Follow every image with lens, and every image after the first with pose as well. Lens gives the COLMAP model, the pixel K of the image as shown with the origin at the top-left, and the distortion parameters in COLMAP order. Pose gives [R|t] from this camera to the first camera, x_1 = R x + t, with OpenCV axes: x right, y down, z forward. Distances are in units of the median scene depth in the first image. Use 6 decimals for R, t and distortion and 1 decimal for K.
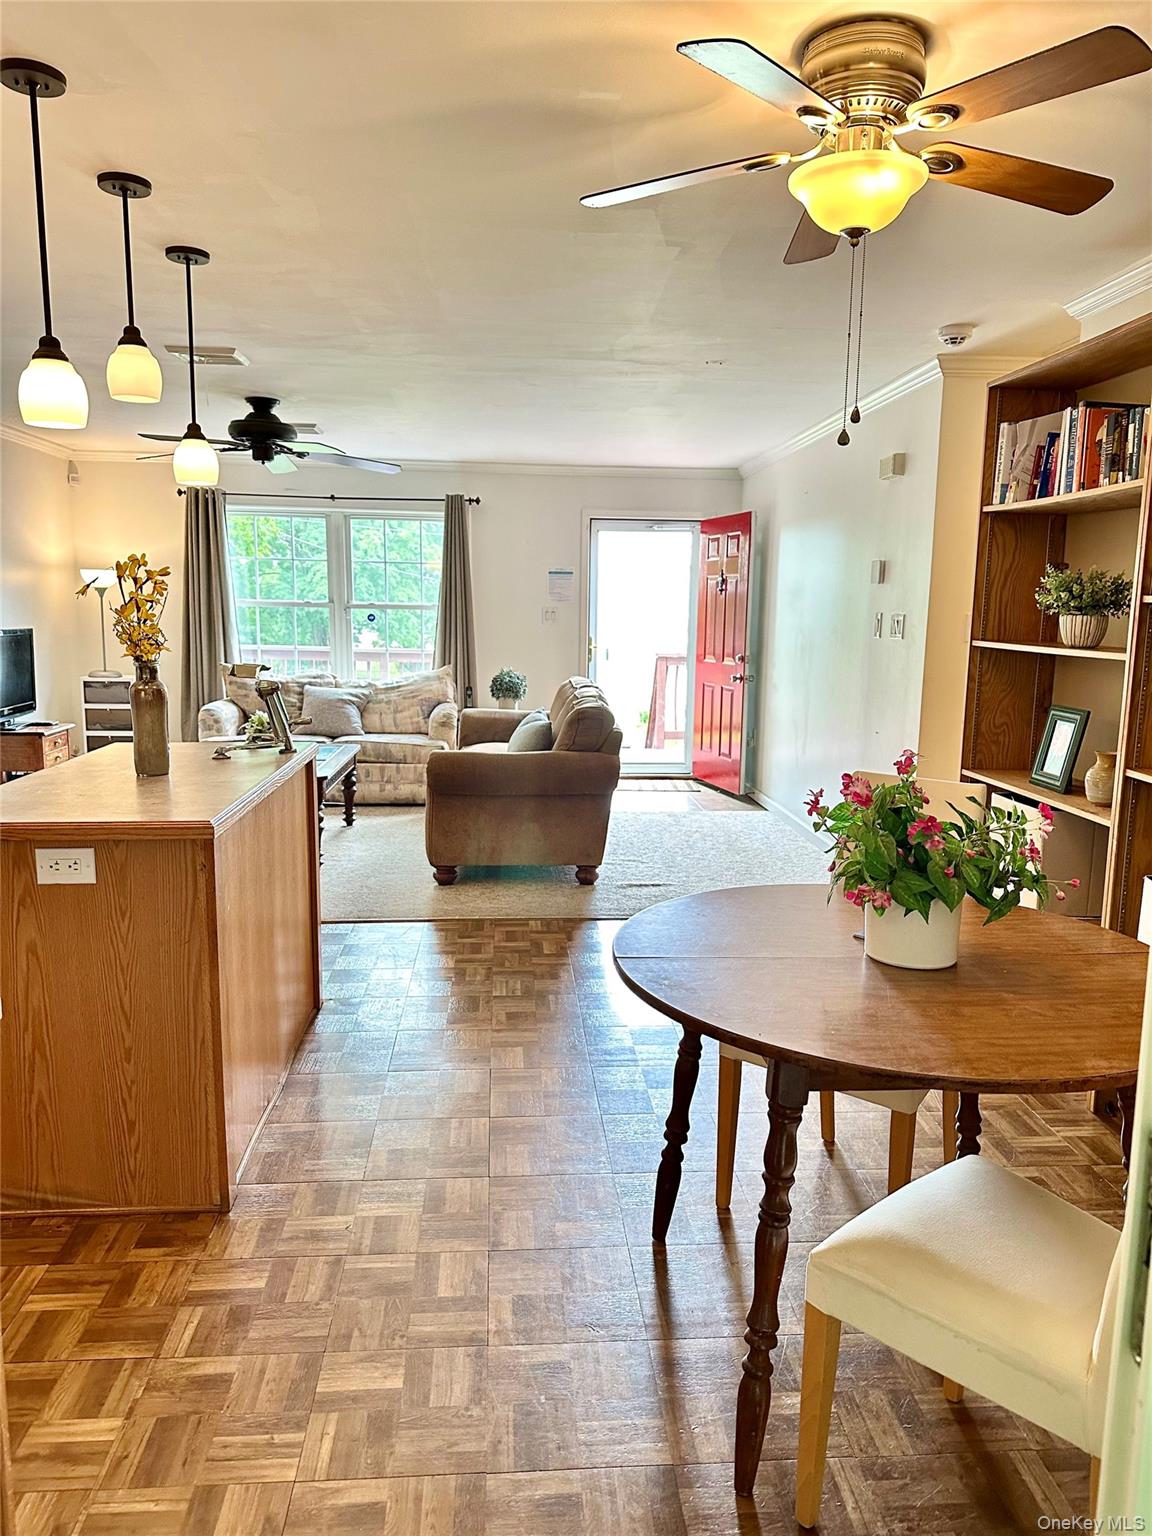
lens RADIAL K [[1088.6, 0, 573.6], [0, 1088.6, 777.2], [0, 0, 1]] dist [0.048068, -0.042114]
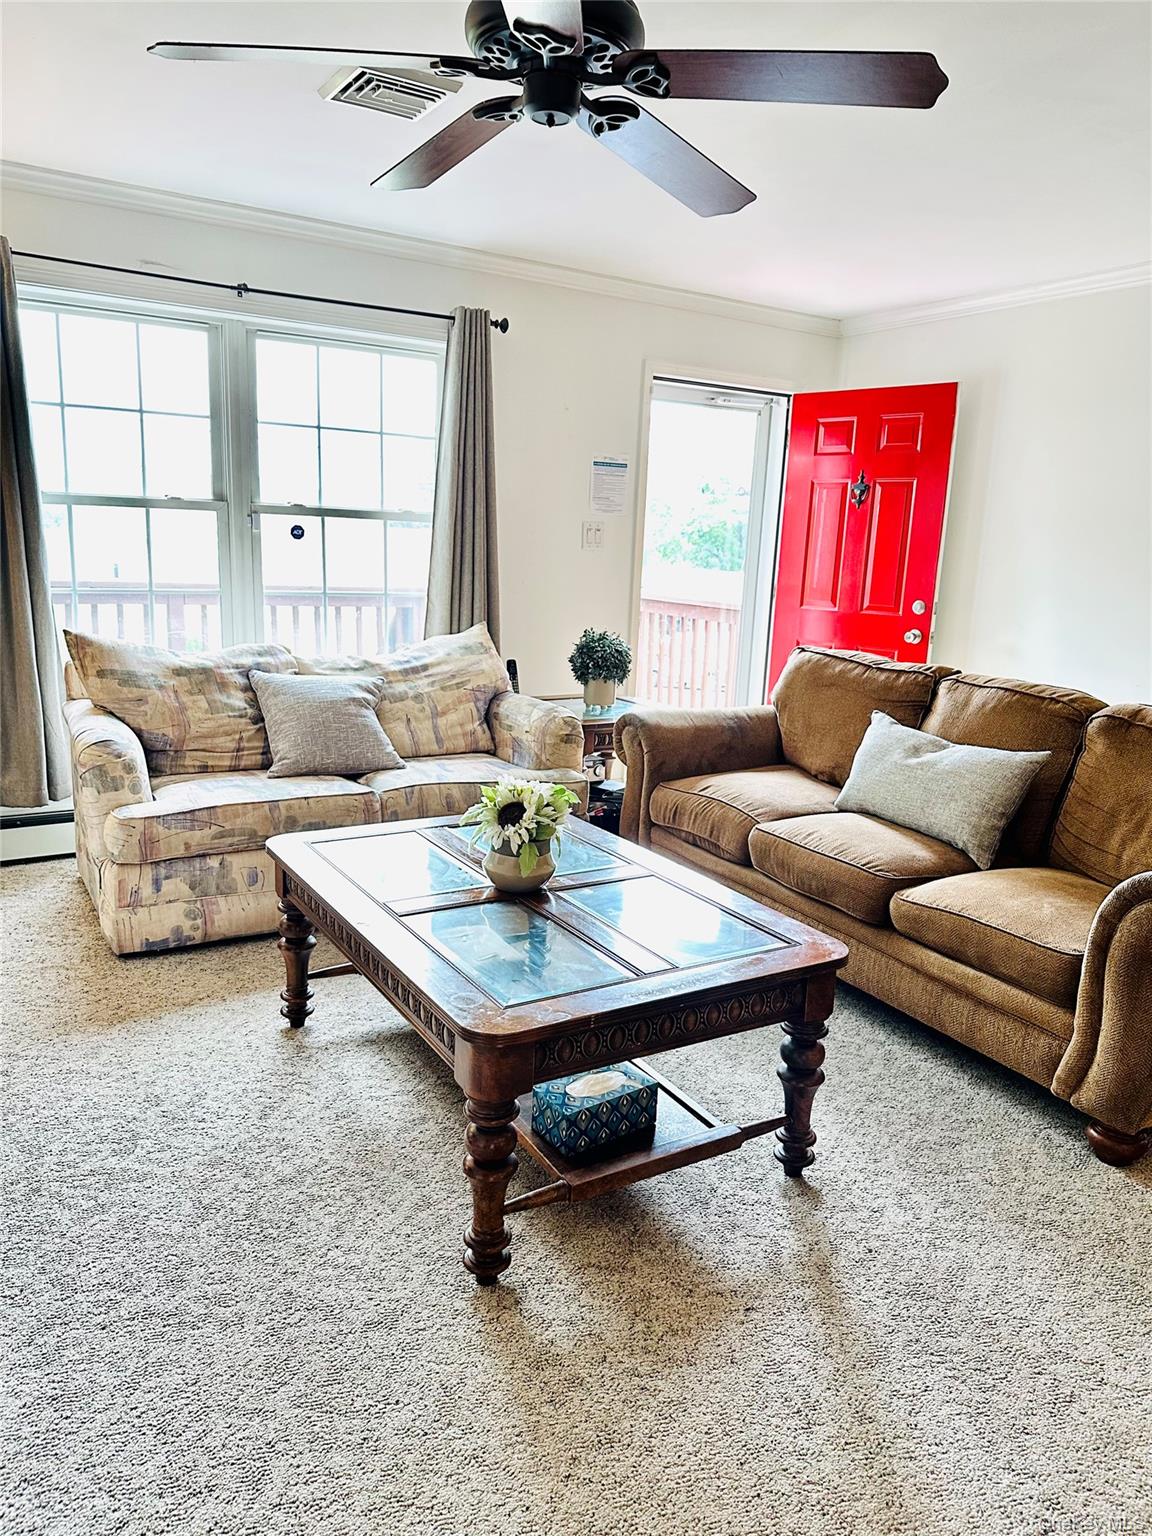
lens RADIAL K [[1088.6, 0, 574.7], [0, 1088.6, 774.7], [0, 0, 1]] dist [0.048068, -0.042114]
pose [[0.888282, -0.080260, 0.452231, -0.331314], [0.044700, 0.995046, 0.088796, -0.072041], [-0.457118, -0.058661, 0.887470, 0.471375]]
